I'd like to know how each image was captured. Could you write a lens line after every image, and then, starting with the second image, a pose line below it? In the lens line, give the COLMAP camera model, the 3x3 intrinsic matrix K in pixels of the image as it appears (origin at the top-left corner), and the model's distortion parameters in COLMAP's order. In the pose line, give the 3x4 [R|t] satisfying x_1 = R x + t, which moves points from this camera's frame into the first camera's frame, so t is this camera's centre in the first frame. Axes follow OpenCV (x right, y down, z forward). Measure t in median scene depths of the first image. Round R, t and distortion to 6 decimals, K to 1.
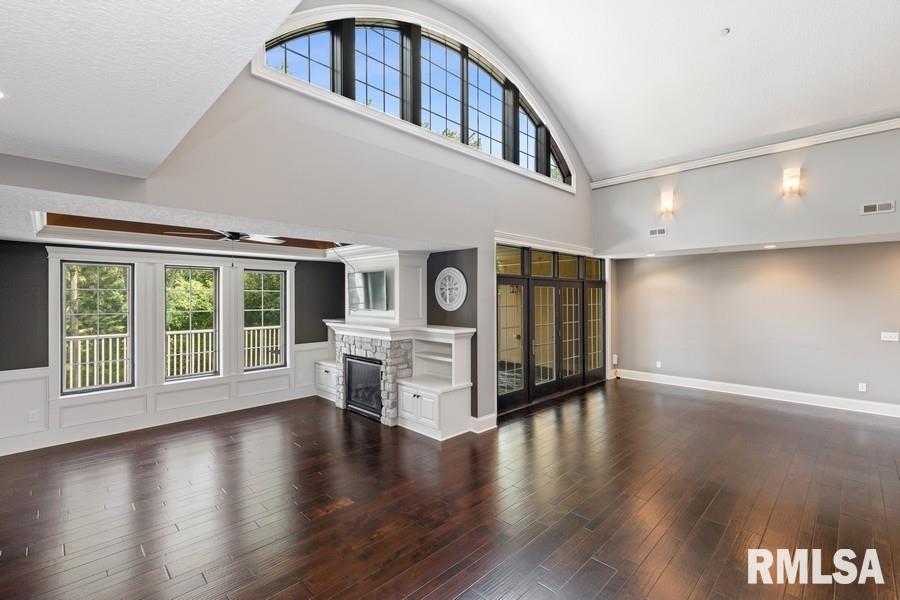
lens RADIAL K [[400.1, 0, 450.0], [0, 400.1, 300.0], [0, 0, 1]] dist [0.002073, 0.000230]
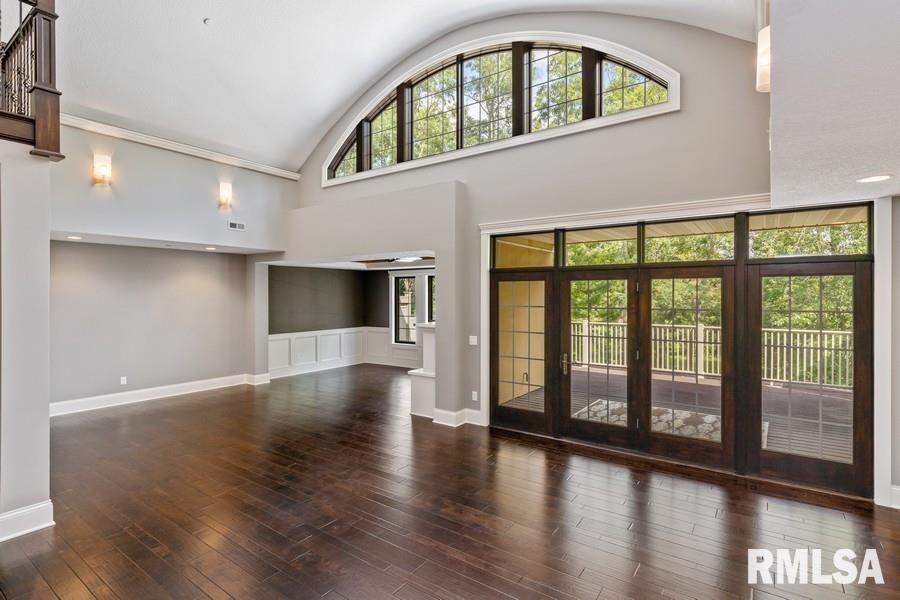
lens RADIAL K [[443.0, 0, 450.0], [0, 443.0, 300.0], [0, 0, 1]] dist [-0.001914, -0.000160]
pose [[0.164642, 0.014442, -0.986248, 0.982605], [0.001116, 0.999889, 0.014829, -0.010564], [0.986353, -0.003542, 0.164607, 0.662030]]
